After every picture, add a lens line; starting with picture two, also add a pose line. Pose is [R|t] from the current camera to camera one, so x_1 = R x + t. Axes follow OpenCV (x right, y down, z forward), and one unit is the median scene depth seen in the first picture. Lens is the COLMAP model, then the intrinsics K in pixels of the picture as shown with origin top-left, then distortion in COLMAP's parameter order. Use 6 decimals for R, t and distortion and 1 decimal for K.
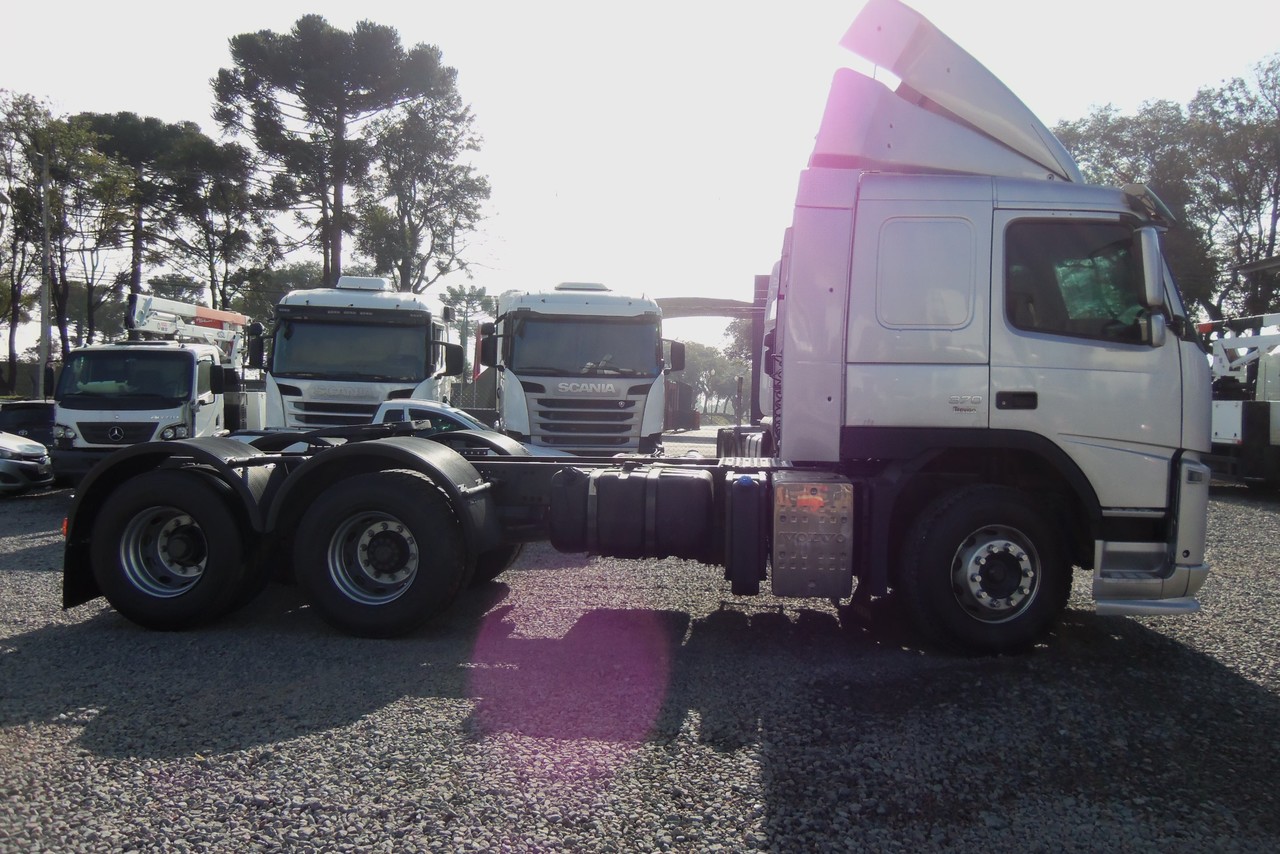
lens RADIAL K [[1094.5, 0, 640.0], [0, 1094.5, 427.0], [0, 0, 1]] dist [0.008613, -0.052133]
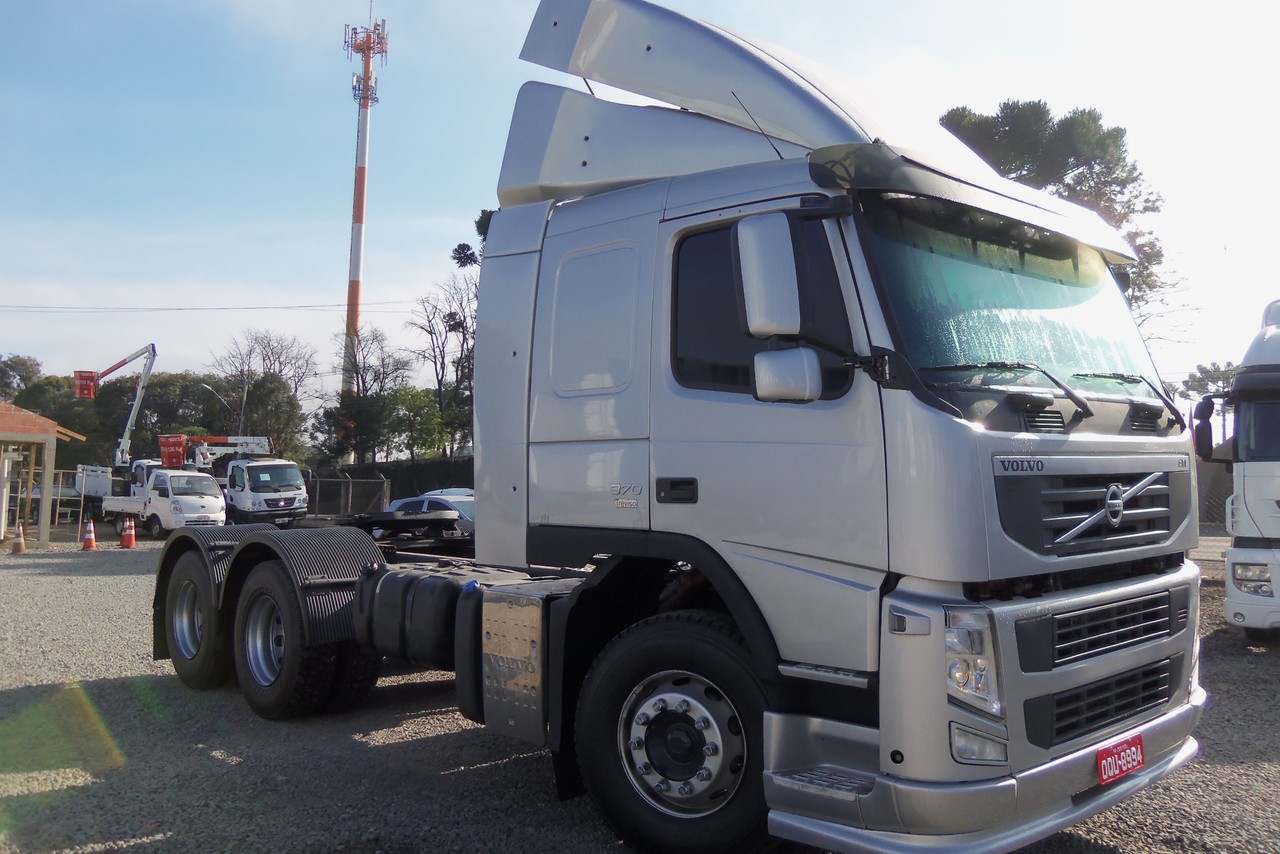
lens RADIAL K [[1094.5, 0, 640.0], [0, 1094.5, 427.0], [0, 0, 1]] dist [0.008613, -0.052133]
pose [[0.734381, -0.042192, -0.677424, 0.794290], [-0.016420, 0.996670, -0.079875, -0.008573], [0.678538, 0.069782, 0.731243, 0.476200]]
